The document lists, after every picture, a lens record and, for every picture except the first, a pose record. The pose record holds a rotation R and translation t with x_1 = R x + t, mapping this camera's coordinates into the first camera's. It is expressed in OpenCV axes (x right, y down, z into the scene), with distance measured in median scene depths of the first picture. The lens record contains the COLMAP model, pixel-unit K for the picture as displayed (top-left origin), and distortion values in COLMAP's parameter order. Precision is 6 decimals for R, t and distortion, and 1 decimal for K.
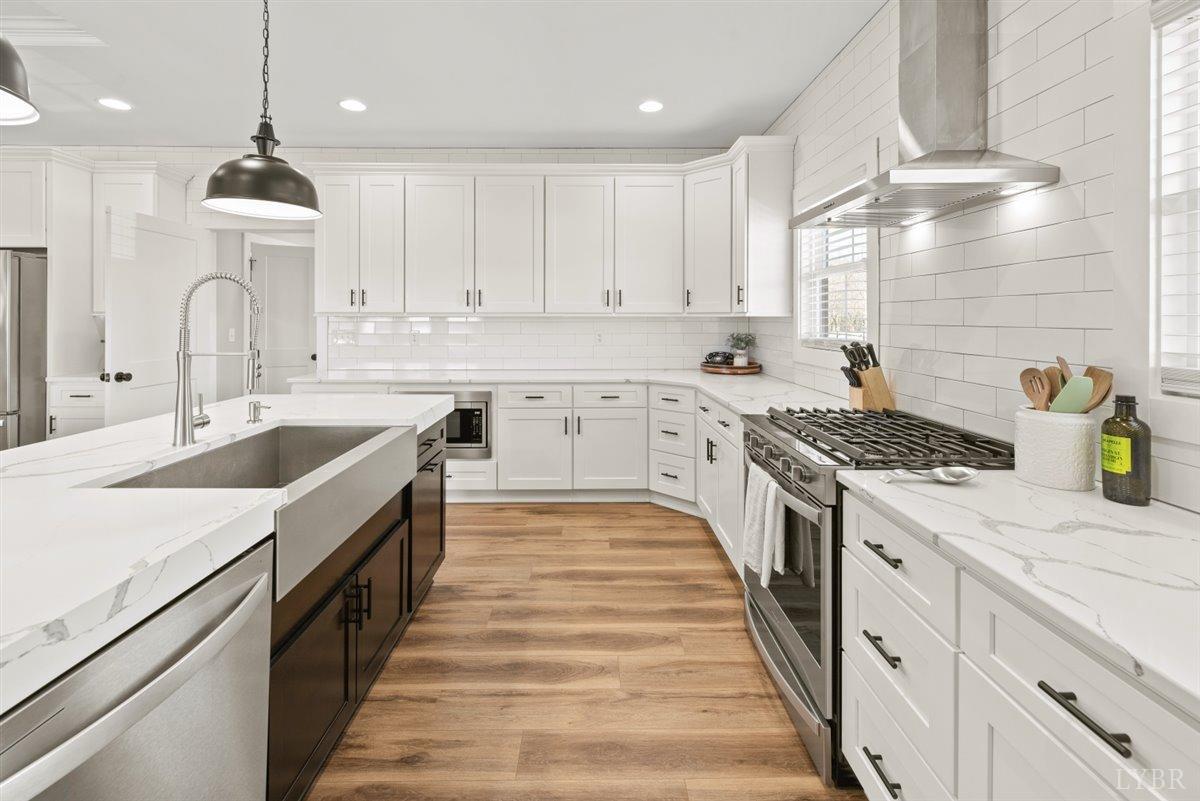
lens RADIAL K [[505.3, 0, 598.3], [0, 505.3, 319.5], [0, 0, 1]] dist [-0.000354, 0.000011]
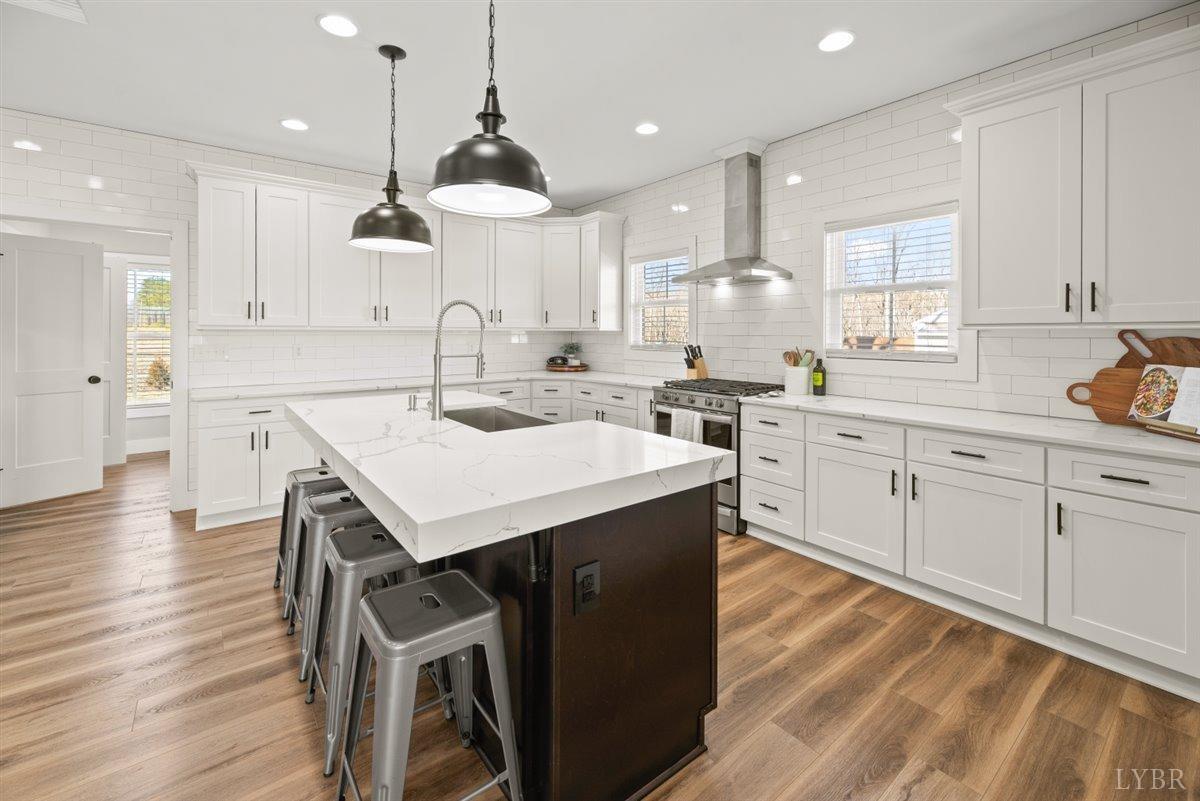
lens RADIAL K [[504.3, 0, 596.8], [0, 504.3, 334.1], [0, 0, 1]] dist [-0.000442, 0.000054]
pose [[0.801667, -0.003404, 0.597761, -0.613609], [0.001548, 0.999992, 0.003619, -0.001395], [-0.597769, -0.001976, 0.801666, -0.200507]]
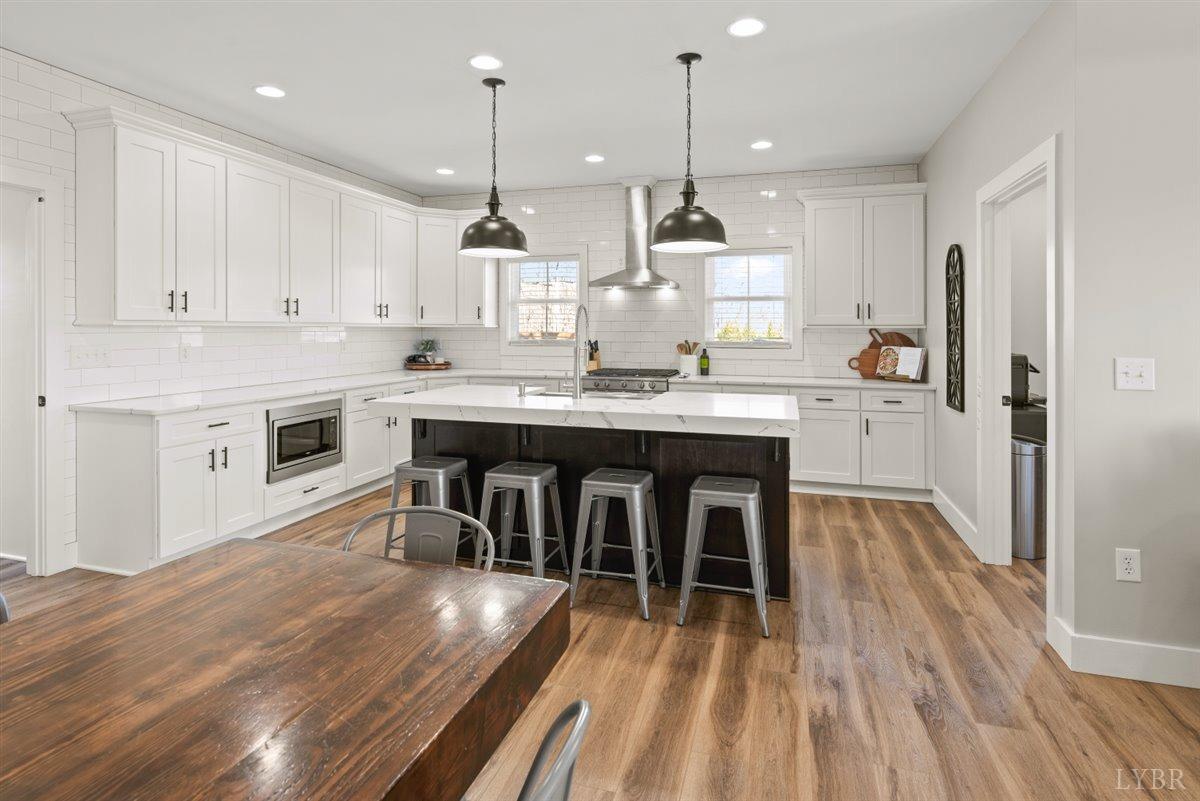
lens RADIAL K [[615.2, 0, 600.2], [0, 615.2, 322.3], [0, 0, 1]] dist [-0.000408, -0.000095]
pose [[0.309282, 0.008072, 0.950936, -1.362366], [-0.001331, 0.999967, -0.008055, -0.006123], [-0.950969, 0.001226, 0.309283, 0.100889]]
